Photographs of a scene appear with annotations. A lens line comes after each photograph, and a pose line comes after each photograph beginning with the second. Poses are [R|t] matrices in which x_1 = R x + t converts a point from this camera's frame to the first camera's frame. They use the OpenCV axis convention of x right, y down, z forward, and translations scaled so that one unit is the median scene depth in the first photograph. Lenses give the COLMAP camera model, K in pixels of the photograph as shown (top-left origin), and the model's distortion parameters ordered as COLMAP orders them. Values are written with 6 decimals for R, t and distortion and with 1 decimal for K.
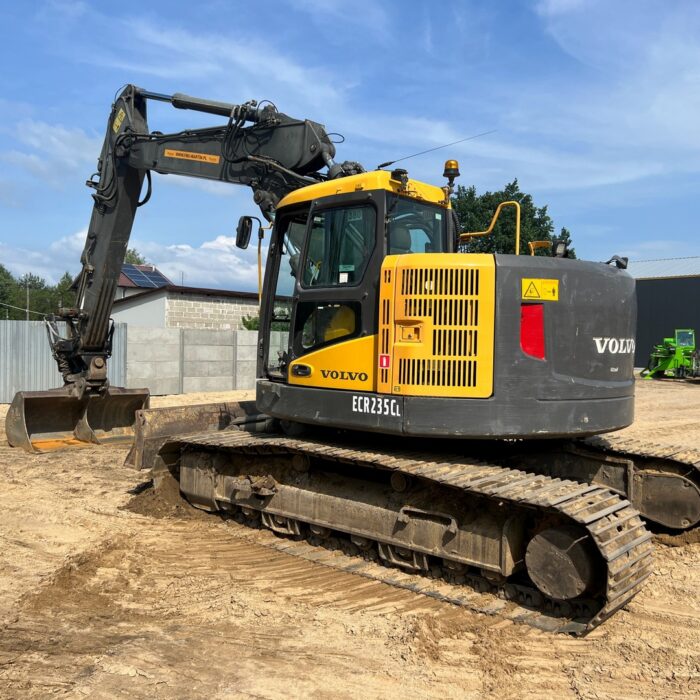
lens RADIAL K [[699.6, 0, 350.0], [0, 699.6, 350.0], [0, 0, 1]] dist [0.101476, -0.167678]
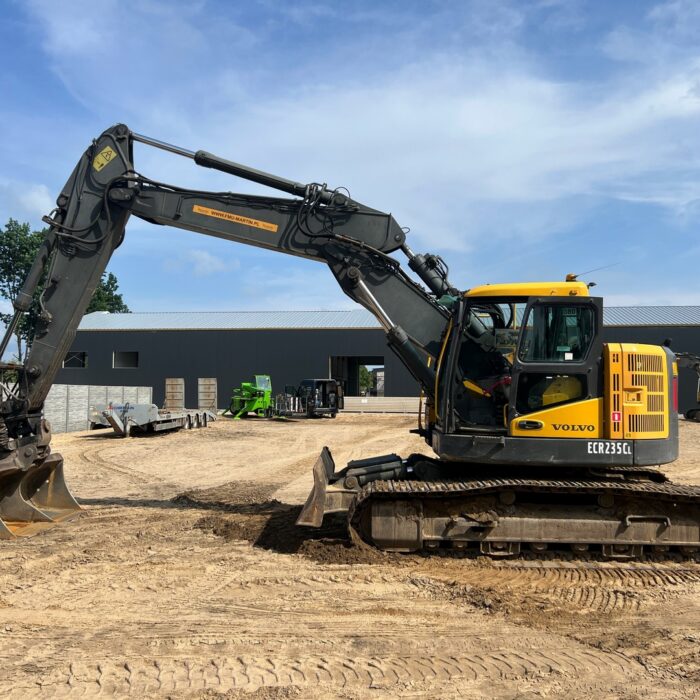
lens RADIAL K [[700.9, 0, 341.2], [0, 700.9, 358.1], [0, 0, 1]] dist [0.092864, -0.213268]
pose [[0.774738, 0.018568, 0.632010, -1.254155], [0.011701, 0.998977, -0.043692, -0.045209], [-0.632174, 0.041245, 0.773728, 0.212291]]
